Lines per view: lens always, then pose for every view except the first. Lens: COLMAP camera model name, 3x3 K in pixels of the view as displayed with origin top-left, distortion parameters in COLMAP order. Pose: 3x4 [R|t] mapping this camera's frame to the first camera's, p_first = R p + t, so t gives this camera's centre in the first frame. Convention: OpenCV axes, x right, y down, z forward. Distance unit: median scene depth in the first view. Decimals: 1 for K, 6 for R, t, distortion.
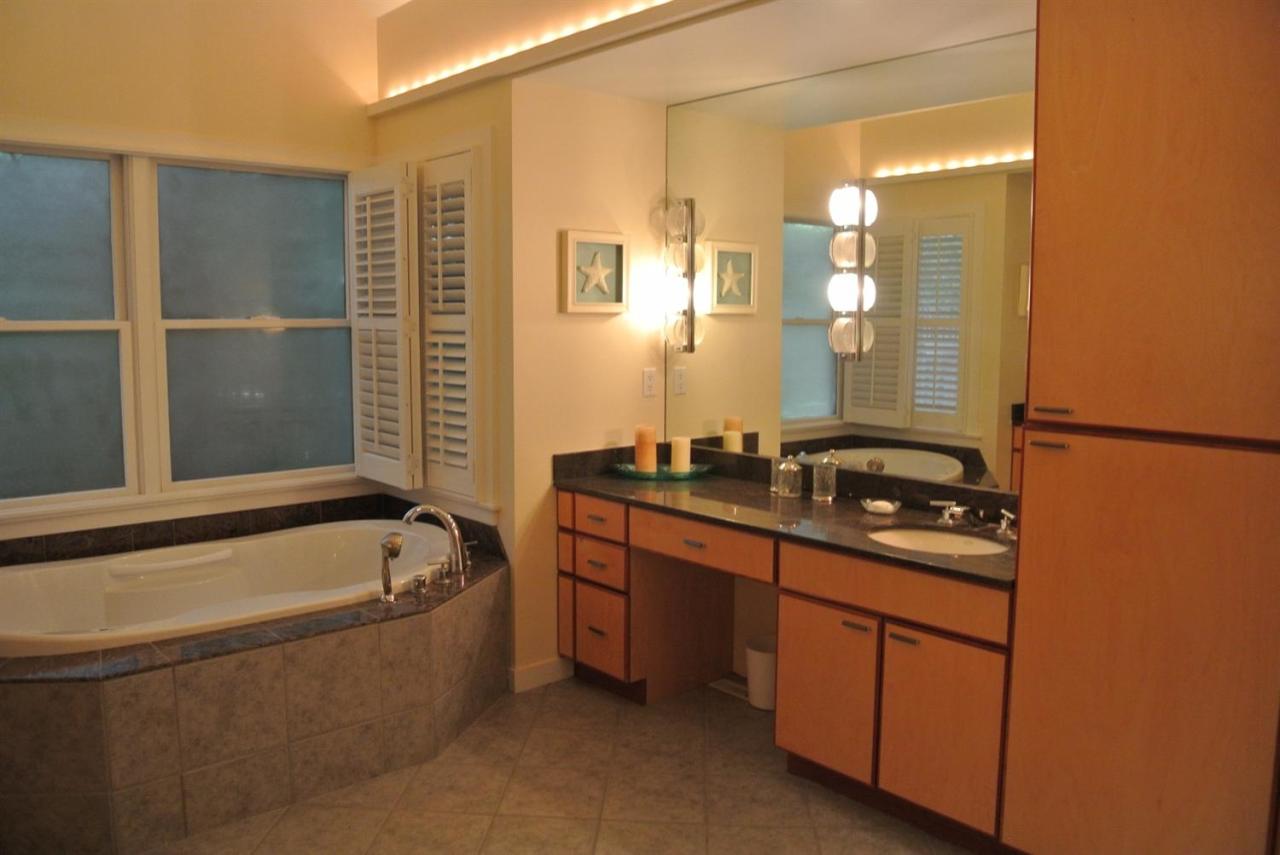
lens RADIAL K [[990.6, 0, 633.8], [0, 990.6, 411.6], [0, 0, 1]] dist [-0.087150, 0.040334]
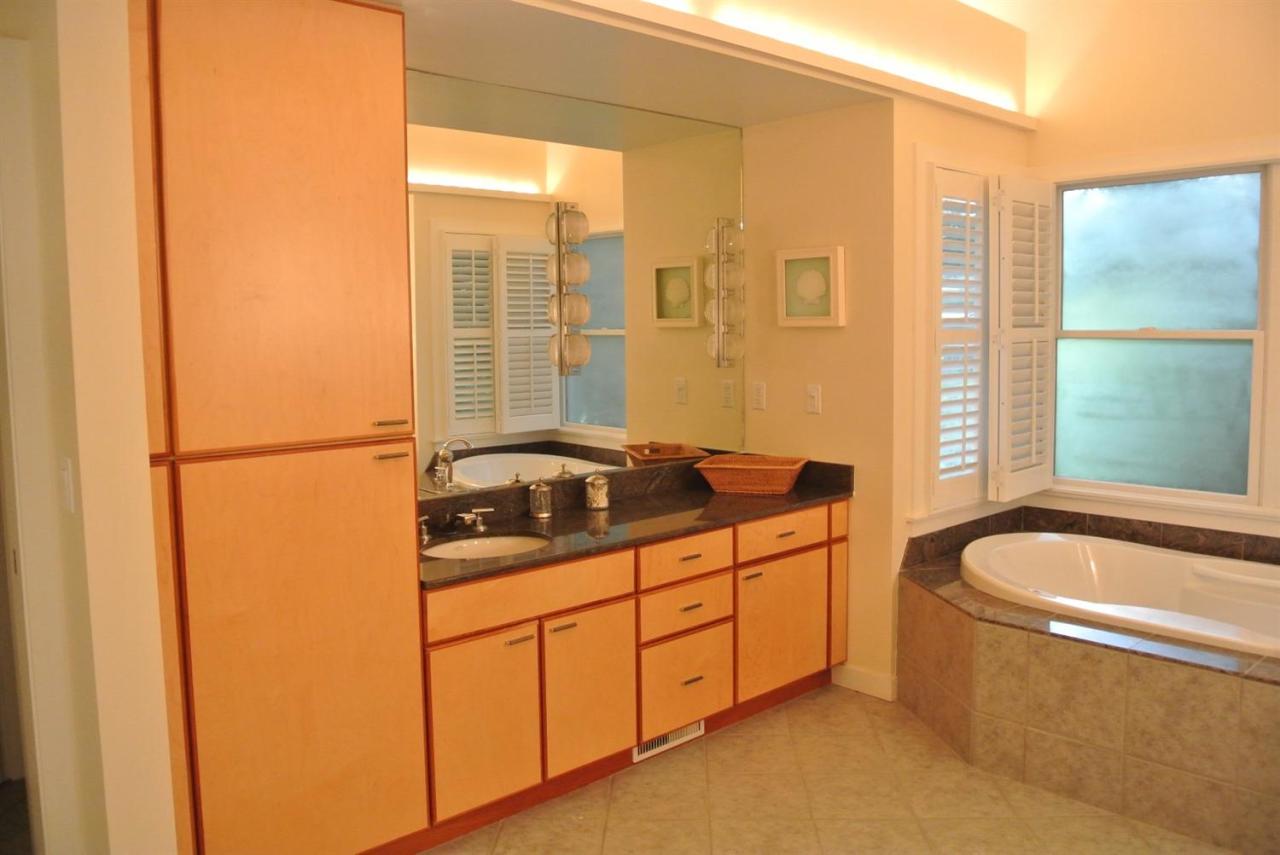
lens RADIAL K [[990.6, 0, 633.8], [0, 990.6, 411.6], [0, 0, 1]] dist [-0.087150, 0.040334]
pose [[0.034855, 0.084835, -0.995785, 0.617232], [-0.090758, 0.992542, 0.081382, -0.045272], [0.995263, 0.087539, 0.042295, 0.450122]]
